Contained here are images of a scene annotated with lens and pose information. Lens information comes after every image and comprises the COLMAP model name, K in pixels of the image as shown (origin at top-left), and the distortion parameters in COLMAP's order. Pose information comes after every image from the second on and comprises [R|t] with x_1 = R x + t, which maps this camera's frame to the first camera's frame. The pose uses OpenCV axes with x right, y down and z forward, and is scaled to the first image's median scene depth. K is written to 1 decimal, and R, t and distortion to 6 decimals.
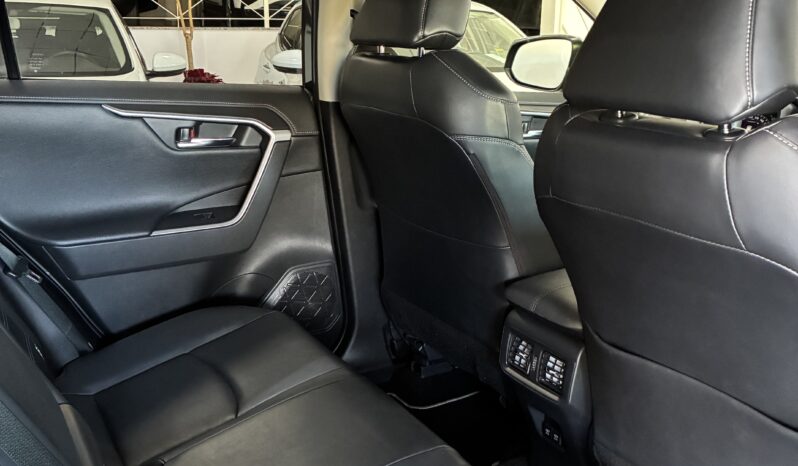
lens RADIAL K [[800.1, 0, 395.6], [0, 800.1, 226.7], [0, 0, 1]] dist [0.023809, 0.000000]
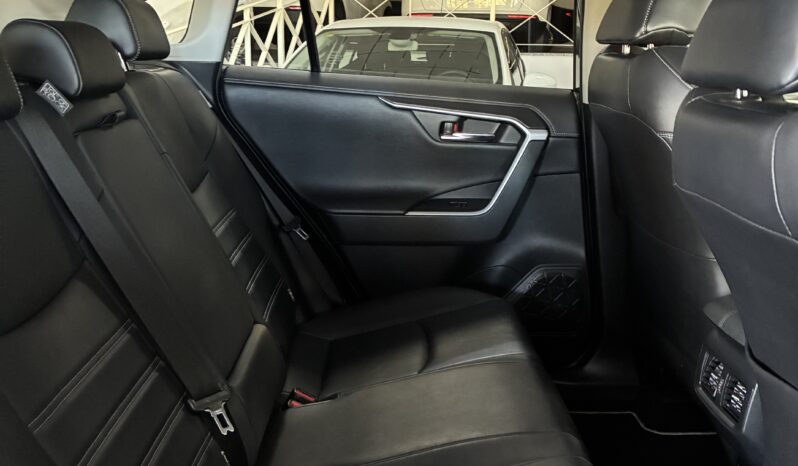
lens RADIAL K [[800.1, 0, 393.5], [0, 800.1, 233.7], [0, 0, 1]] dist [0.023809, 0.000000]
pose [[0.872496, 0.115932, -0.474669, 0.204295], [-0.129959, 0.991514, 0.003286, 0.034241], [0.471021, 0.058820, 0.880158, 0.005203]]
